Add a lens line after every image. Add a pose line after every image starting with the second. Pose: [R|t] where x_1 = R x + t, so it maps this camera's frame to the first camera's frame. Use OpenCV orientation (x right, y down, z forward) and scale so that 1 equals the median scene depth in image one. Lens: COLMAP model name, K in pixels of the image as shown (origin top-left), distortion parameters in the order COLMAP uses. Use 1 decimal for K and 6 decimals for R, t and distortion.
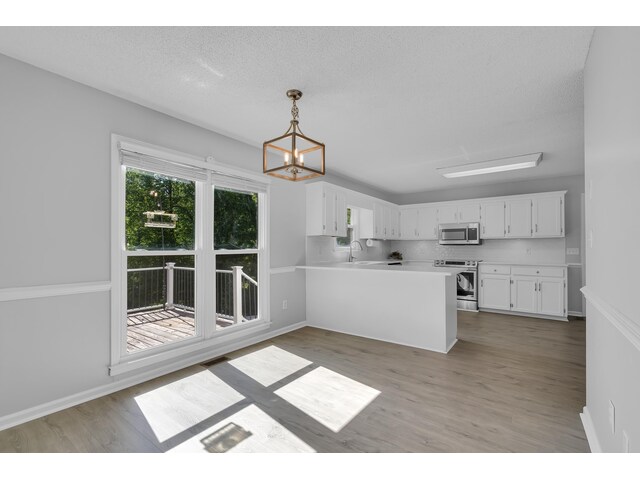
lens RADIAL K [[289.3, 0, 321.2], [0, 289.3, 246.6], [0, 0, 1]] dist [-0.000580, 0.000180]
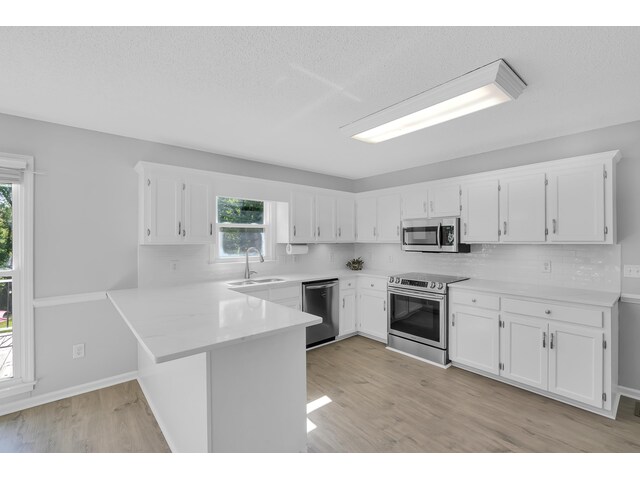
lens RADIAL K [[292.3, 0, 320.0], [0, 292.3, 238.6], [0, 0, 1]] dist [-0.001905, 0.000614]
pose [[0.973823, -0.004639, -0.227260, 0.522839], [0.004646, 0.999989, -0.000504, -0.049832], [0.227260, -0.000566, 0.973834, 0.442665]]
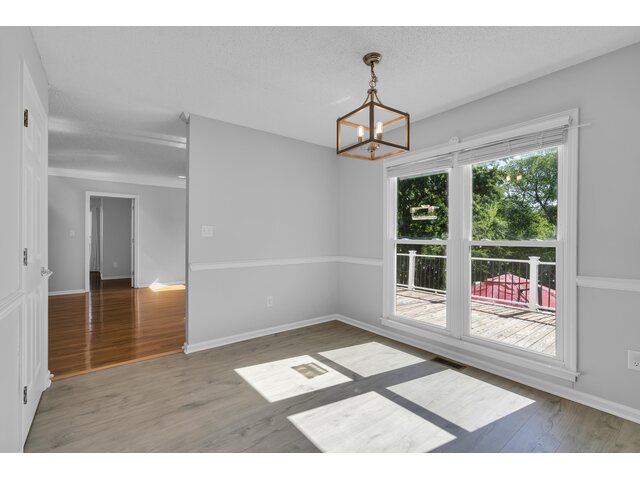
lens RADIAL K [[292.3, 0, 320.0], [0, 292.3, 238.6], [0, 0, 1]] dist [-0.001905, 0.000614]
pose [[-0.270600, 0.002584, -0.962688, 0.429613], [-0.003513, 0.999987, 0.003672, 0.003501], [0.962685, 0.004376, -0.270587, 0.591507]]
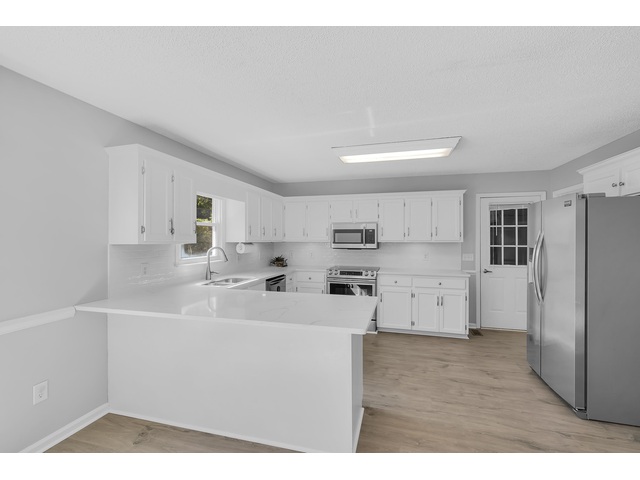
lens RADIAL K [[292.3, 0, 320.0], [0, 292.3, 238.6], [0, 0, 1]] dist [-0.001905, 0.000614]
pose [[0.933430, 0.001143, 0.358758, 0.122091], [-0.002342, 0.999993, 0.002909, -0.051445], [-0.358752, -0.003556, 0.933426, 0.361230]]
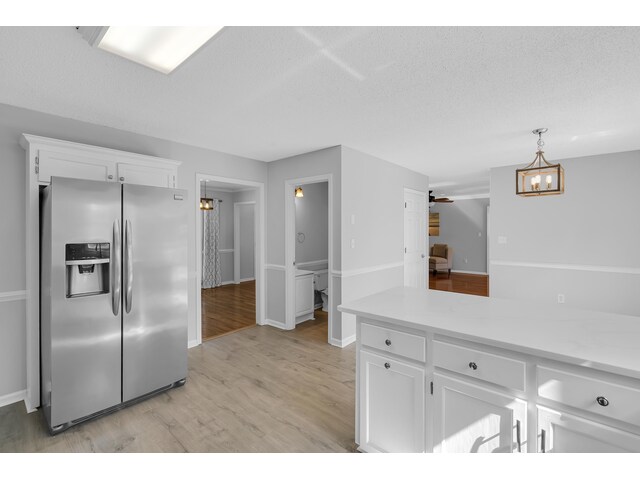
lens RADIAL K [[294.0, 0, 317.7], [0, 294.0, 230.2], [0, 0, 1]] dist [-0.001453, 0.000611]
pose [[-0.996541, 0.002195, 0.083073, 0.422293], [0.002182, 0.999998, -0.000247, -0.050285], [-0.083073, -0.000065, -0.996543, 1.289527]]
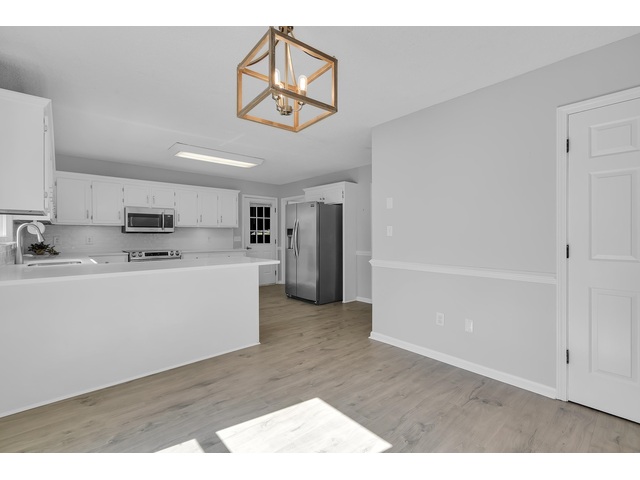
lens RADIAL K [[292.3, 0, 320.0], [0, 292.3, 238.6], [0, 0, 1]] dist [-0.001905, 0.000614]
pose [[0.208931, -0.011098, 0.977867, -0.365847], [-0.001898, 0.999929, 0.011754, -0.000483], [-0.977929, -0.004312, 0.208895, 0.438243]]
